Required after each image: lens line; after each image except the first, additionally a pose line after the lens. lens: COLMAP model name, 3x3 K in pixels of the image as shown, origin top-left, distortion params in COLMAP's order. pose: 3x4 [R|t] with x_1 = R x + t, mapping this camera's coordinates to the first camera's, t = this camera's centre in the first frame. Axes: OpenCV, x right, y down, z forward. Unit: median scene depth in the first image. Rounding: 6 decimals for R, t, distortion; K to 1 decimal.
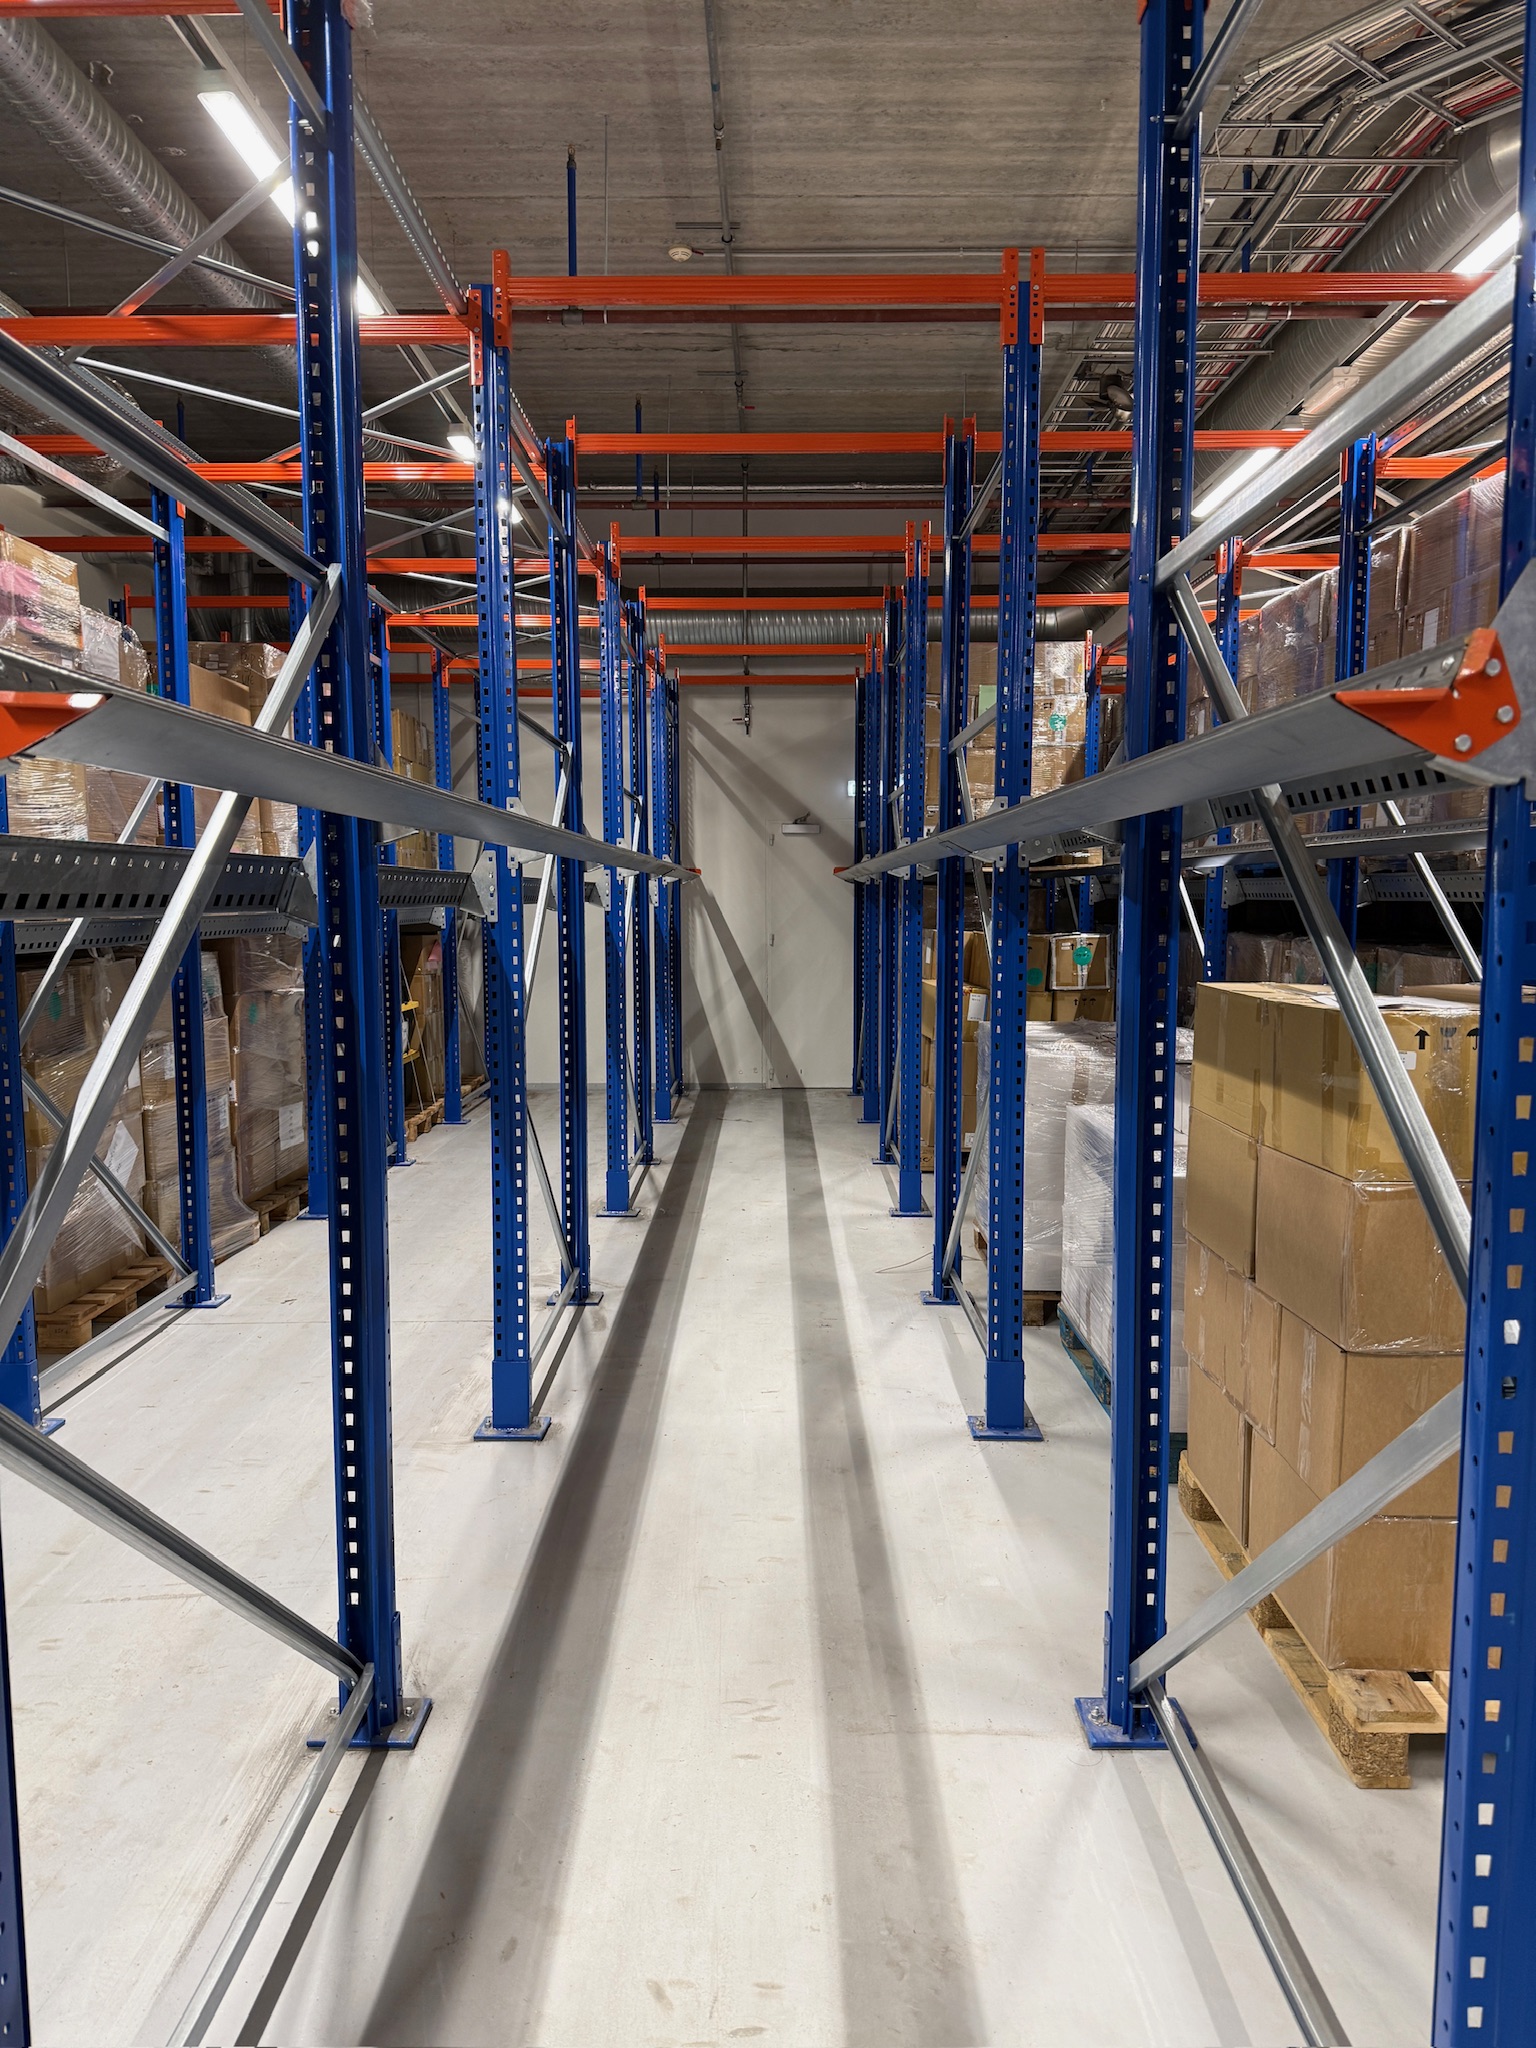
lens RADIAL K [[1467.1, 0, 770.1], [0, 1467.1, 1034.0], [0, 0, 1]] dist [0.120746, -0.153358]
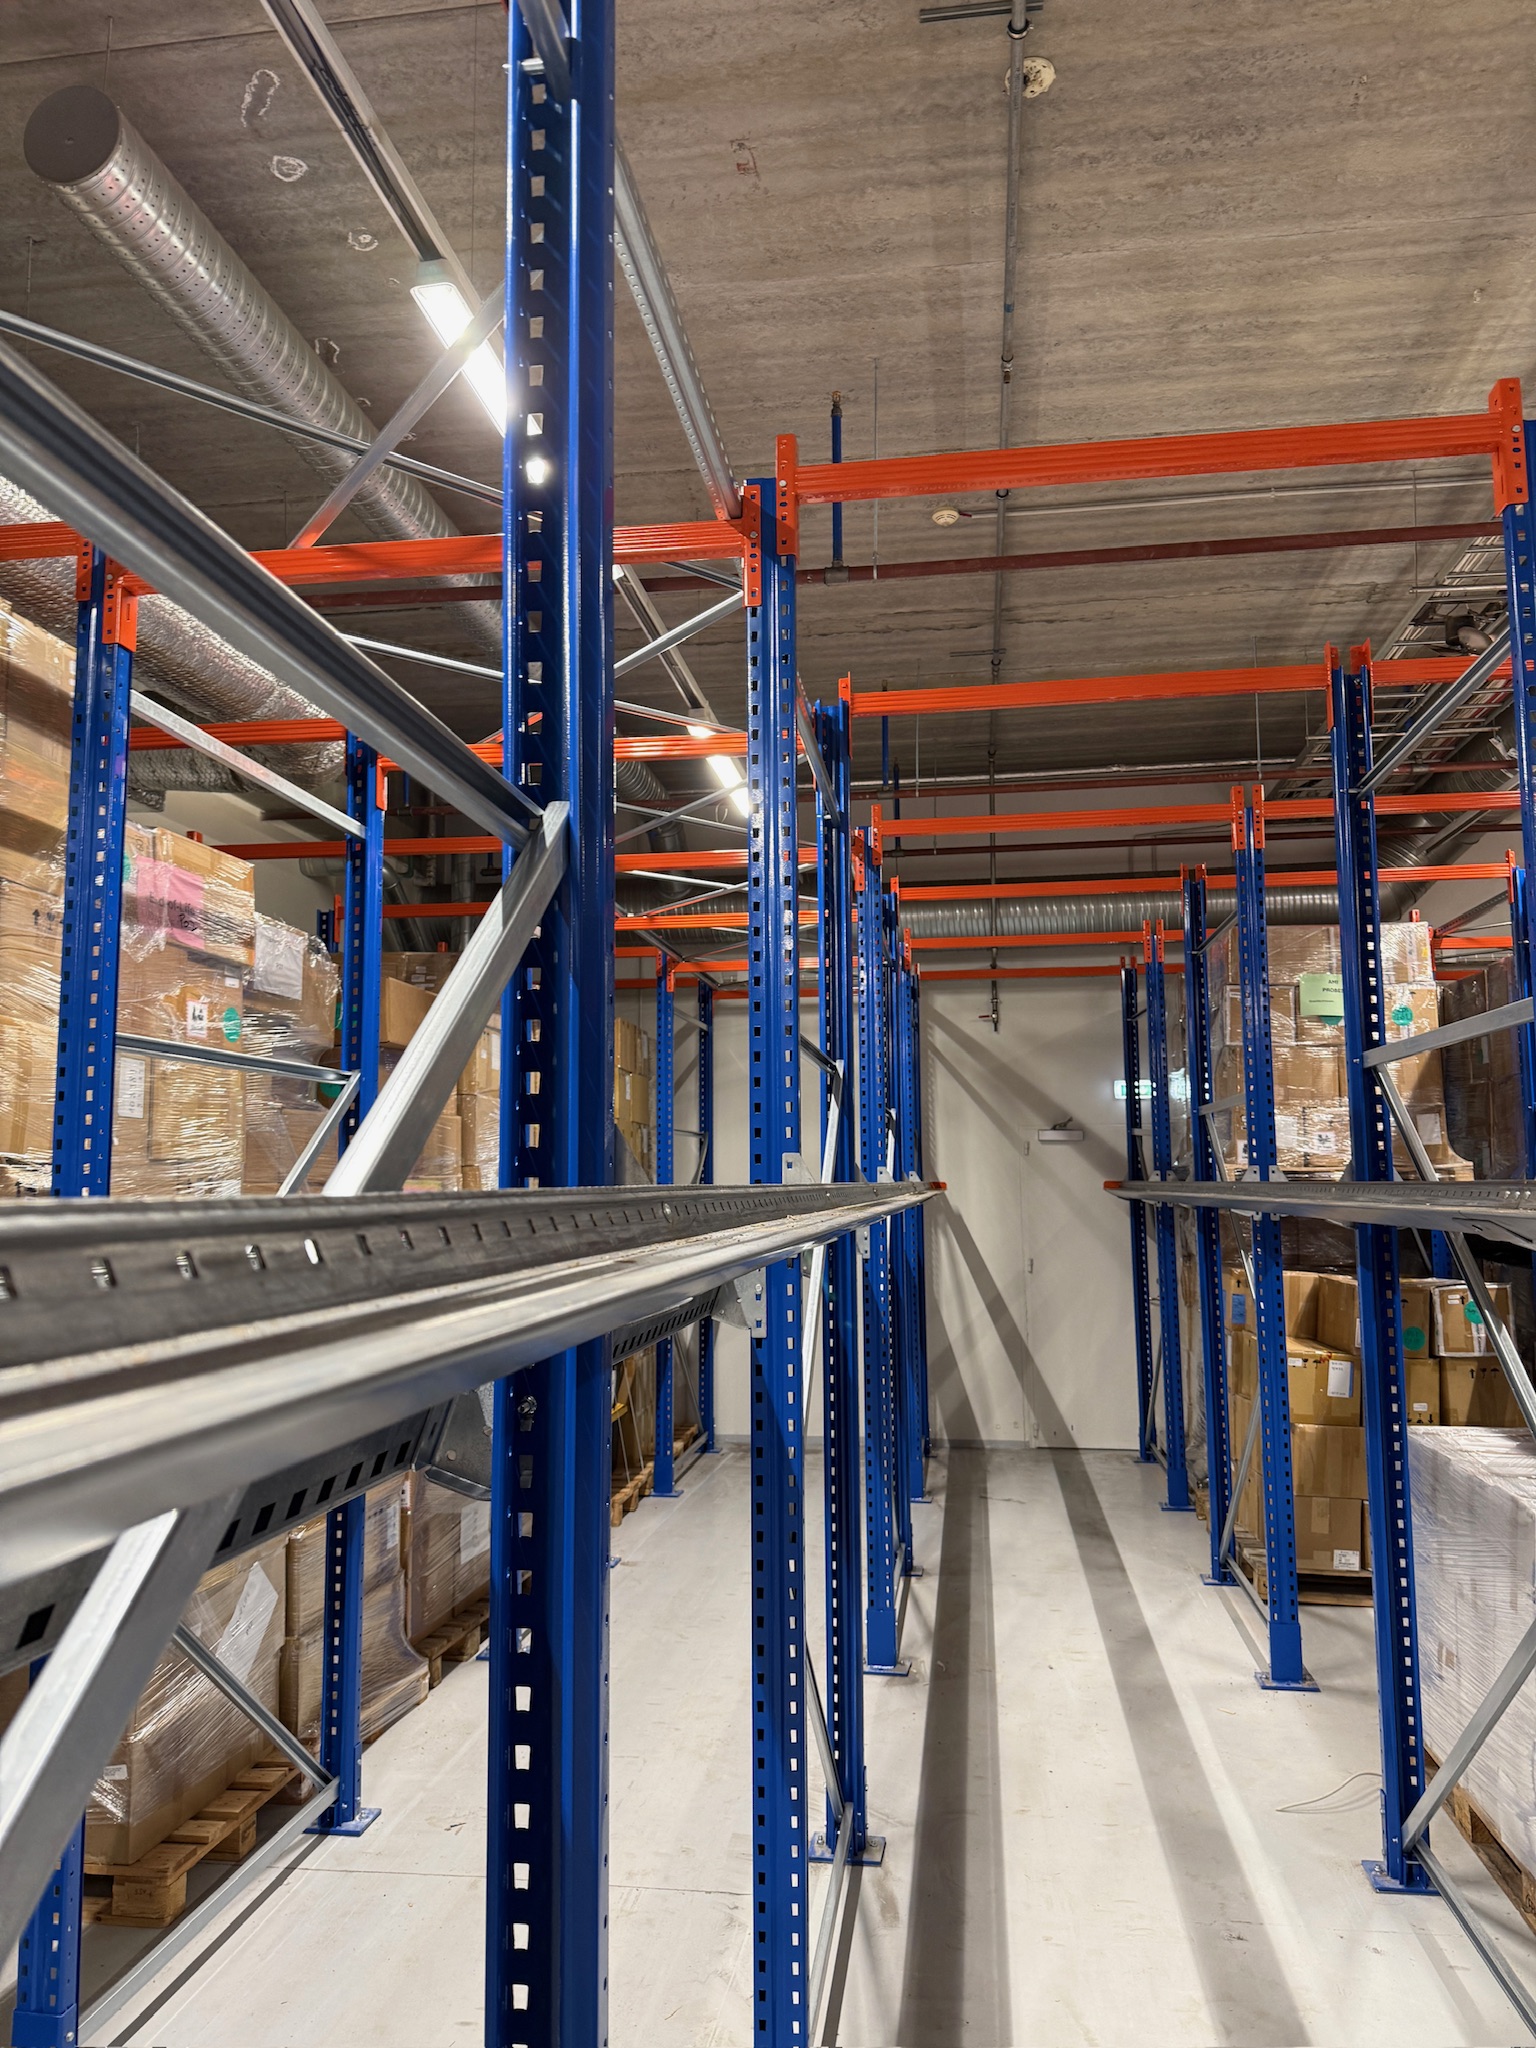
lens RADIAL K [[1467.1, 0, 770.1], [0, 1467.1, 1034.0], [0, 0, 1]] dist [0.120746, -0.153358]
pose [[0.991054, -0.018637, -0.132151, -0.058931], [-0.007199, 0.981293, -0.192383, -0.053268], [0.133265, 0.191614, 0.972381, 0.206005]]
